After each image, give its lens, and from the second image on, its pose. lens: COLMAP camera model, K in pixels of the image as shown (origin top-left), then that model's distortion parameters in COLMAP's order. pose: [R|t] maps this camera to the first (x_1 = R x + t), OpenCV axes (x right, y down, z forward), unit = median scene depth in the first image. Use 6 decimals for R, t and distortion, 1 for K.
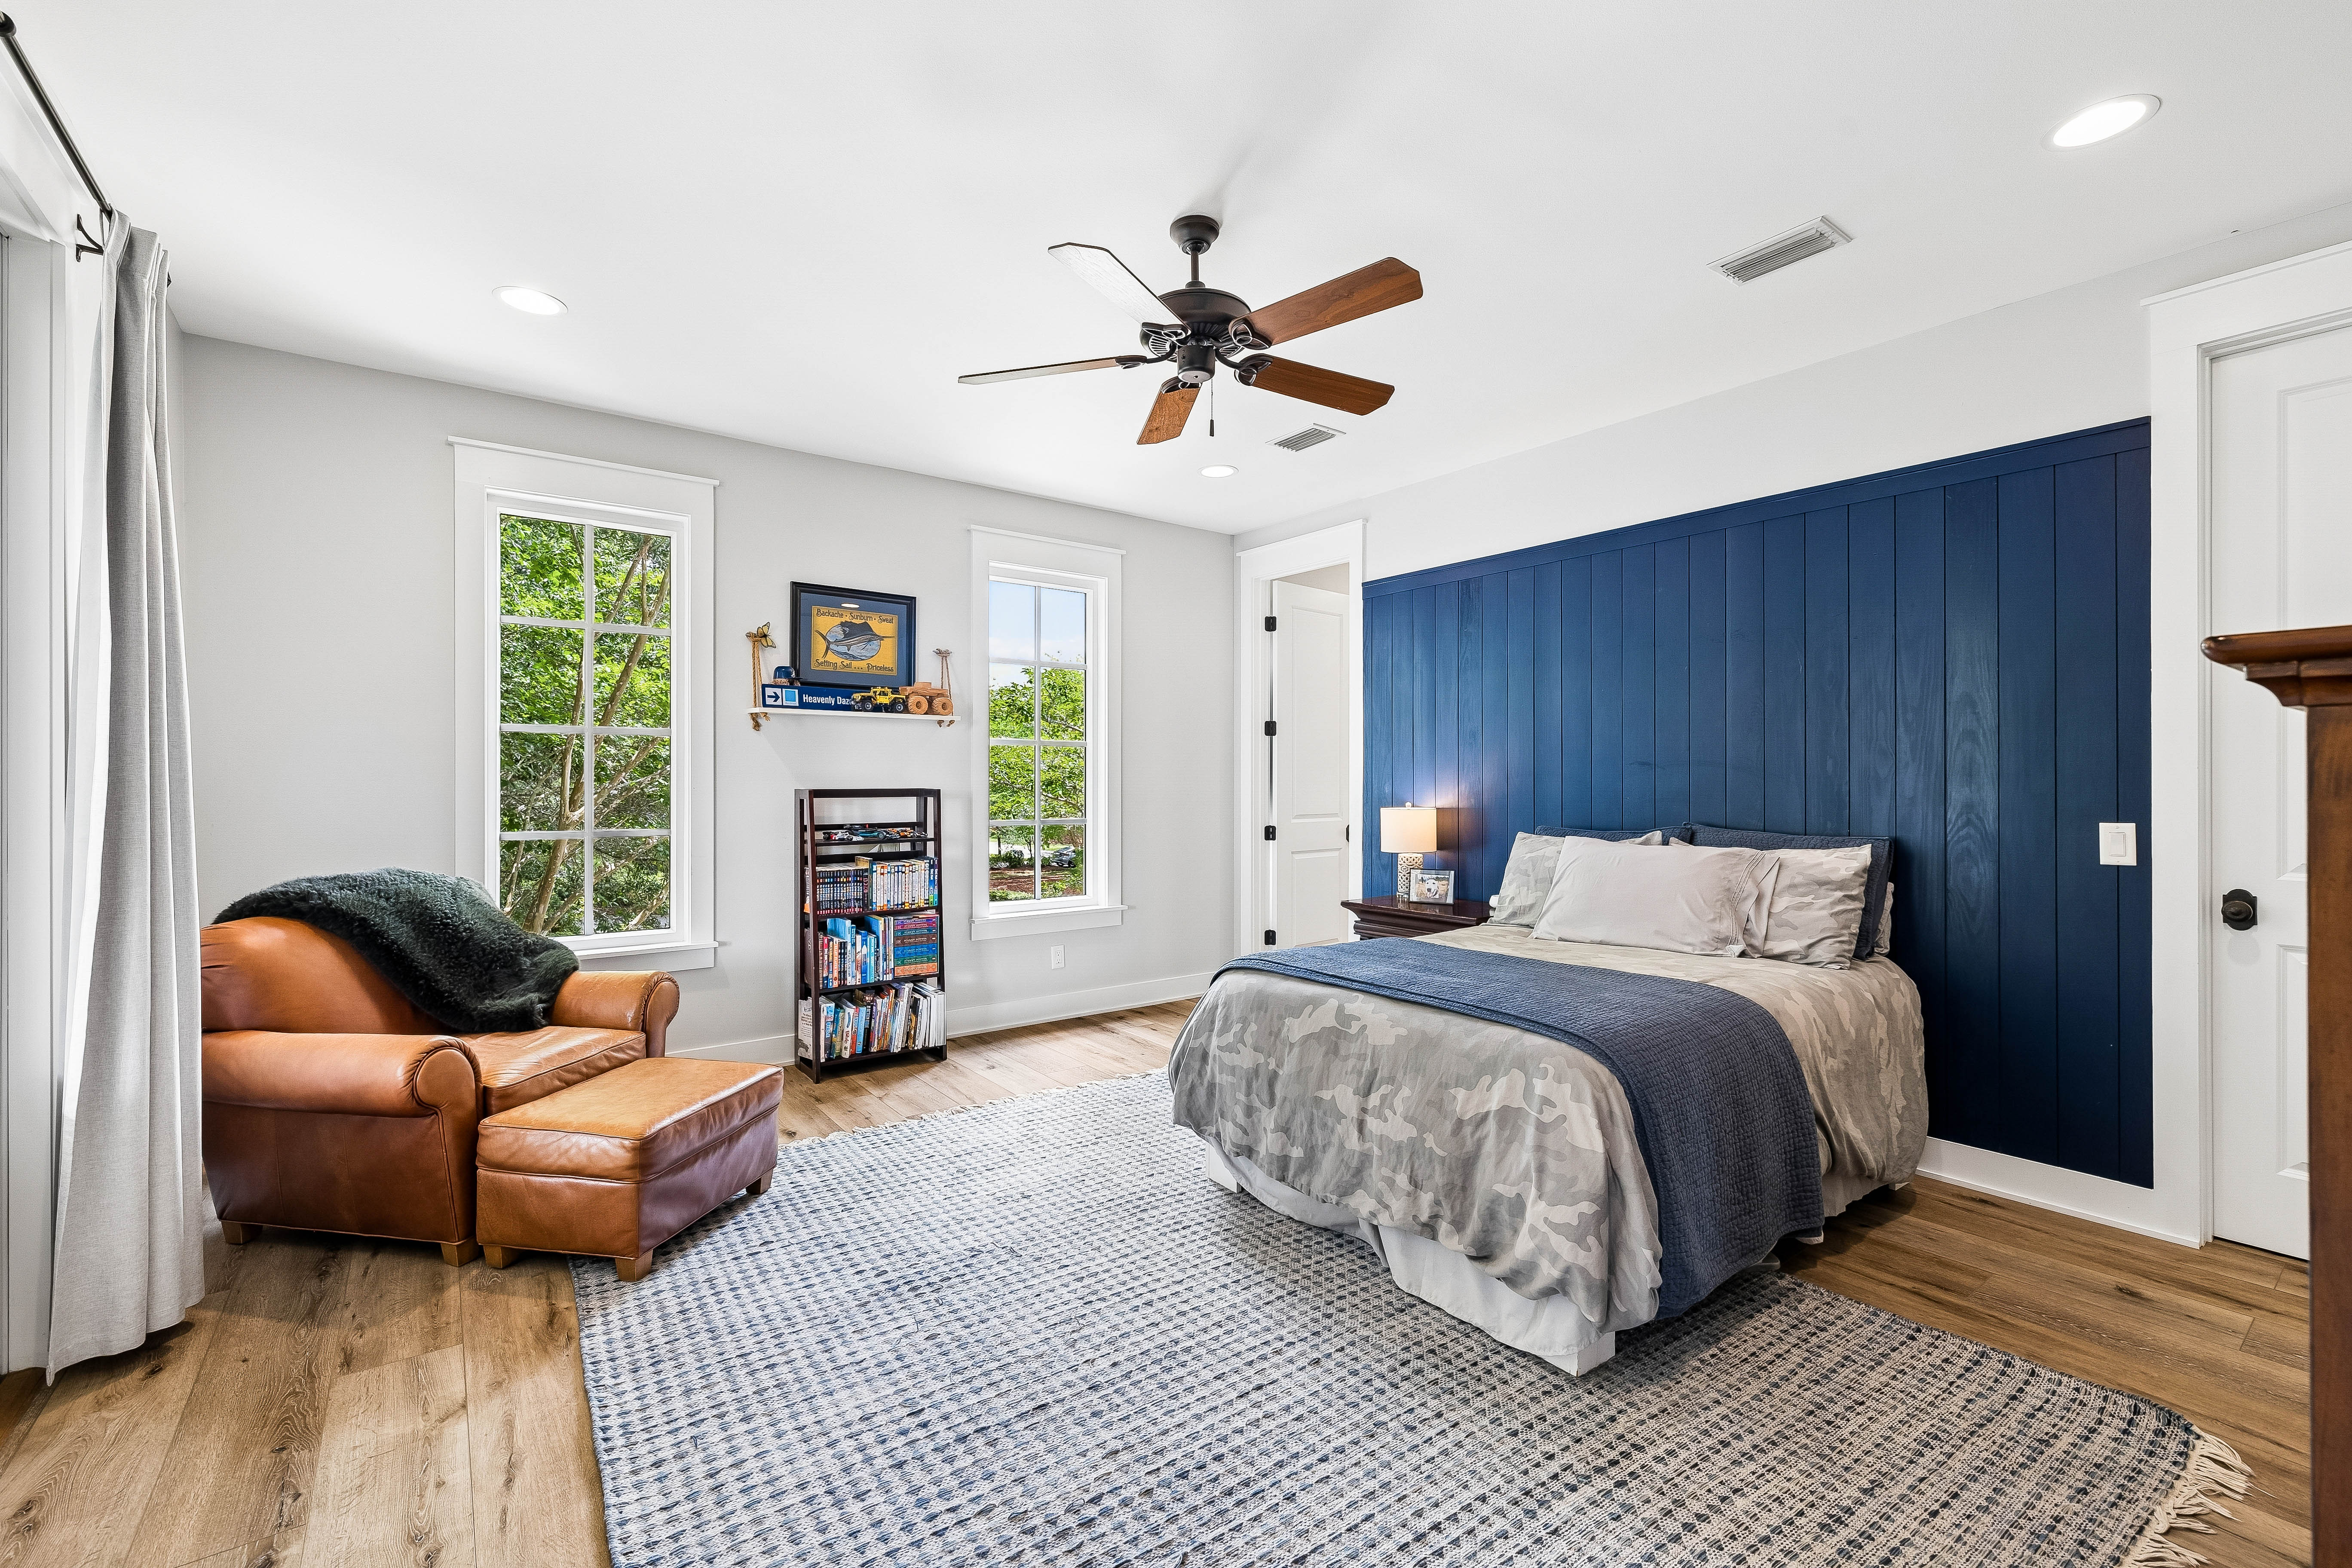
lens RADIAL K [[991.2, 0, 1170.8], [0, 991.2, 790.7], [0, 0, 1]] dist [-0.002970, 0.000301]
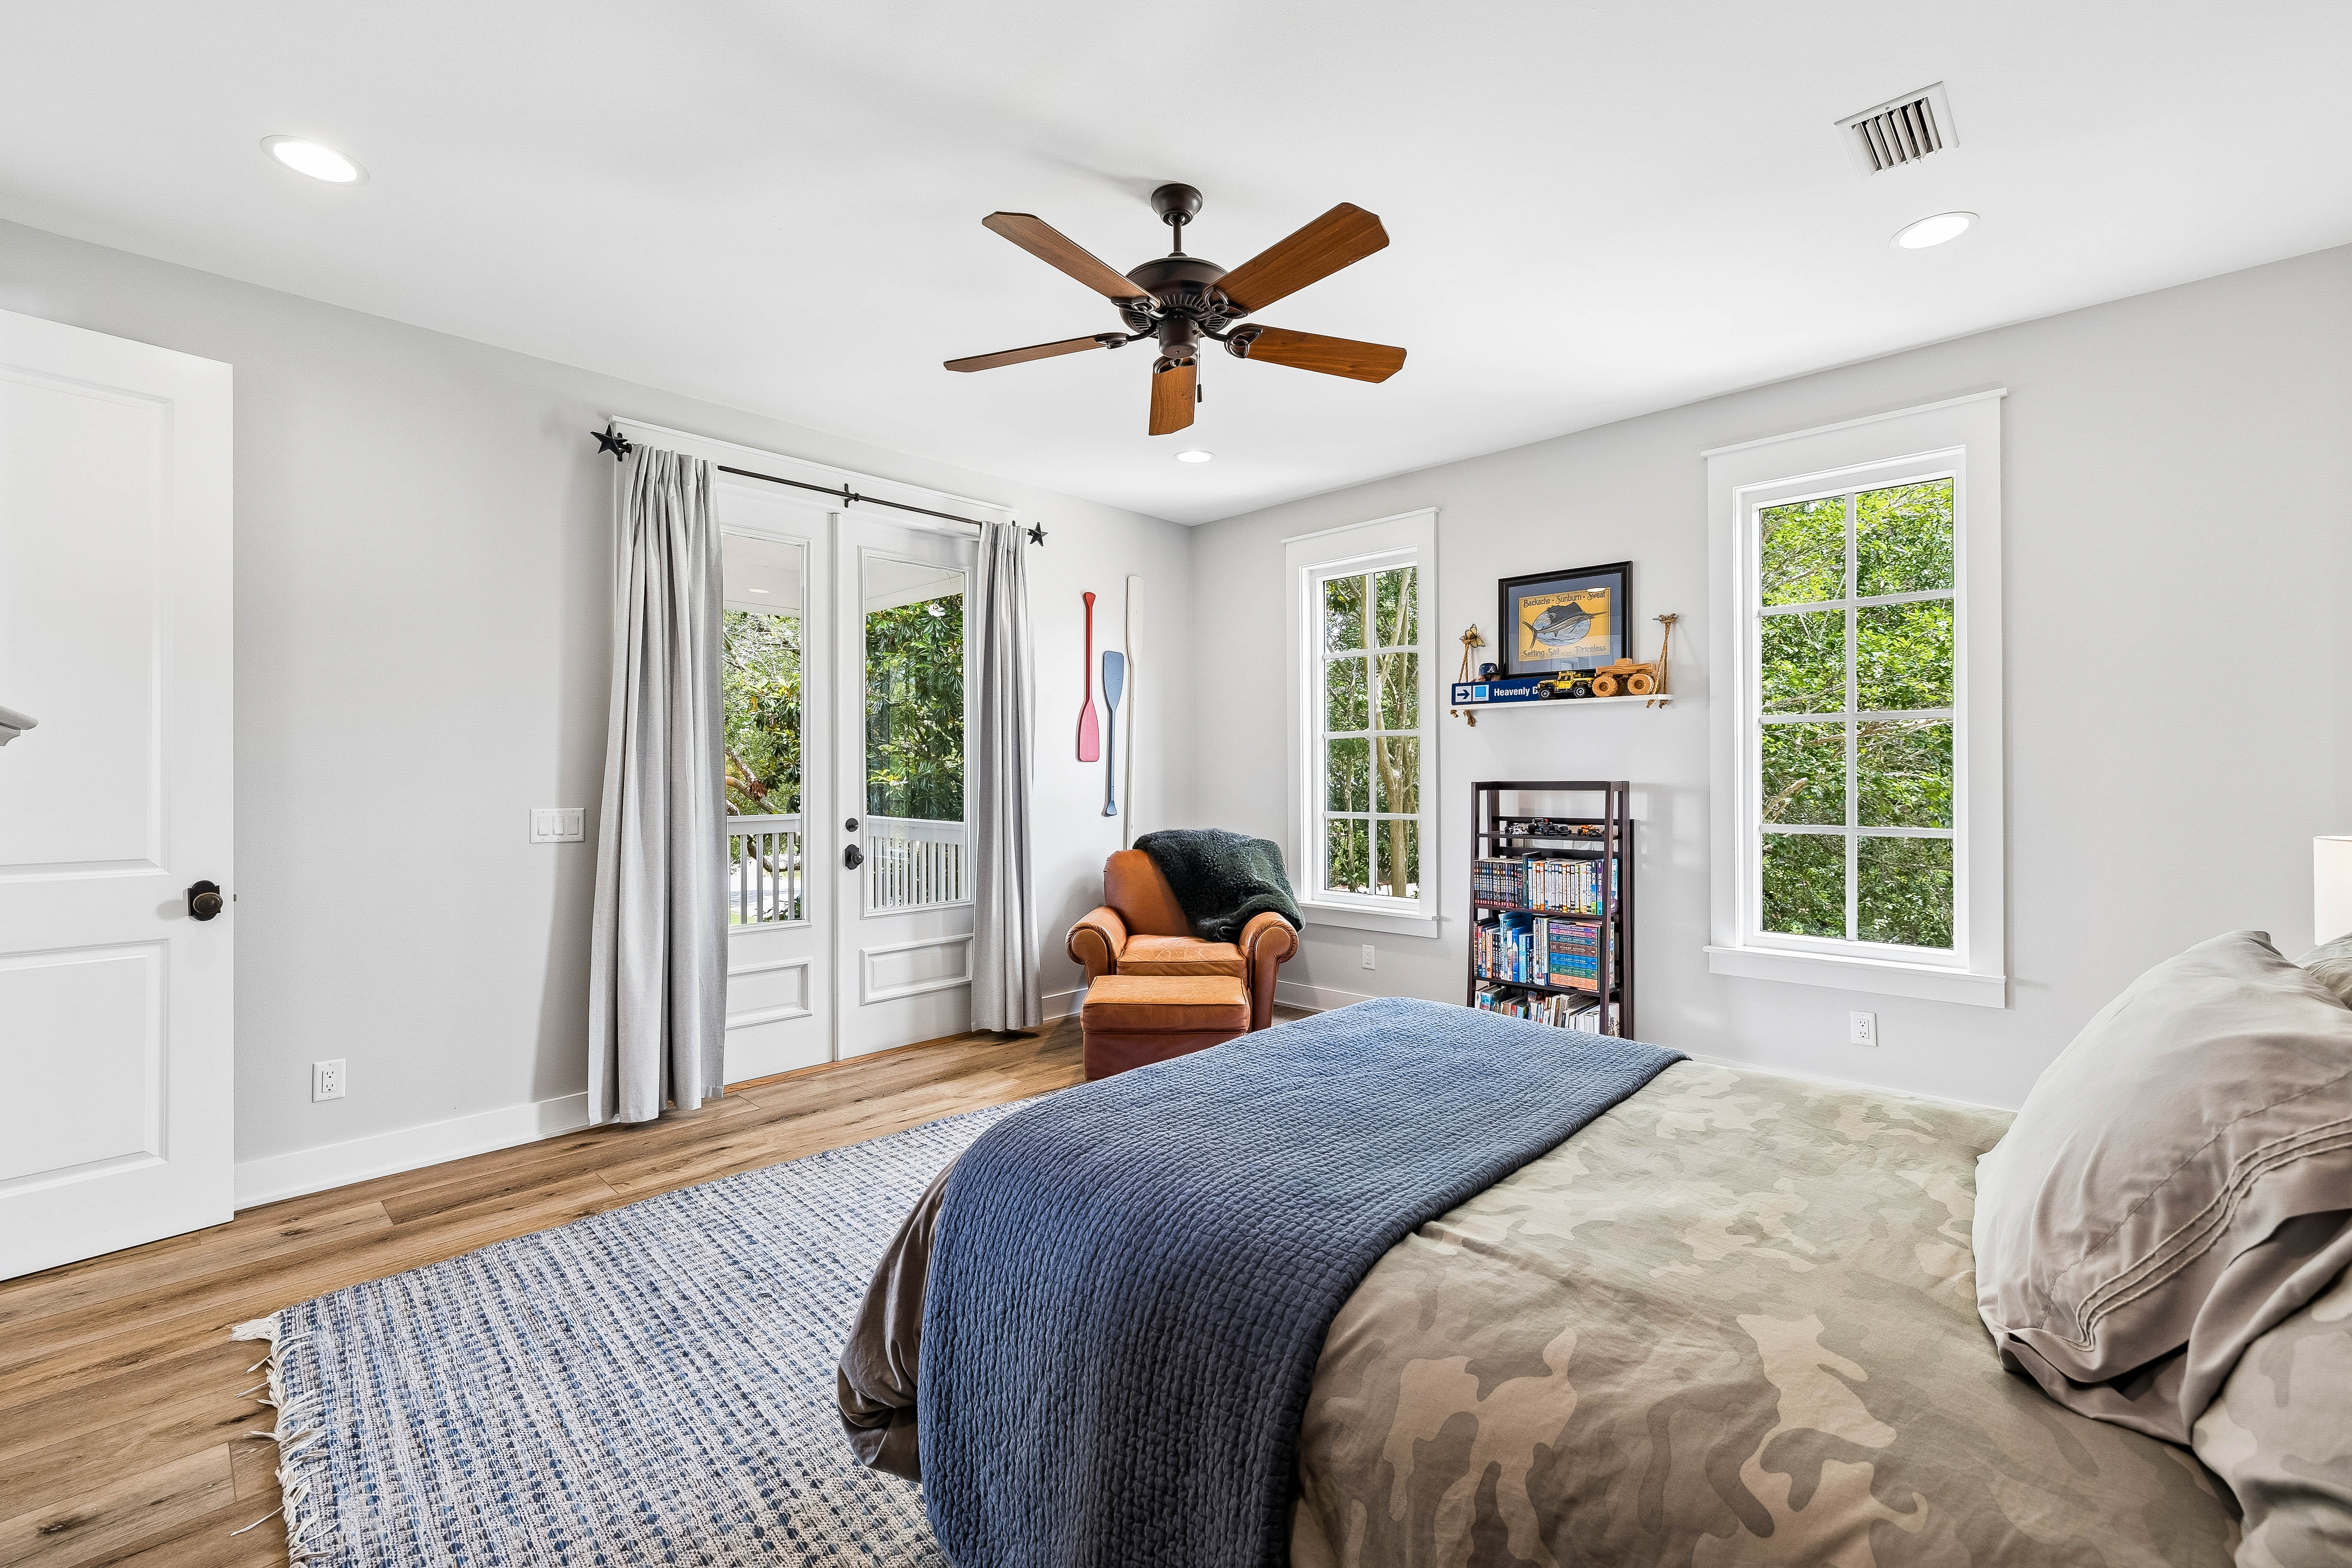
lens RADIAL K [[991.2, 0, 1163.1], [0, 991.2, 777.6], [0, 0, 1]] dist [-0.002970, 0.000301]
pose [[0.140706, 0.008637, -0.990014, 0.592325], [-0.000193, 0.999962, 0.008697, -0.013871], [0.990051, -0.001033, 0.140703, 0.512575]]
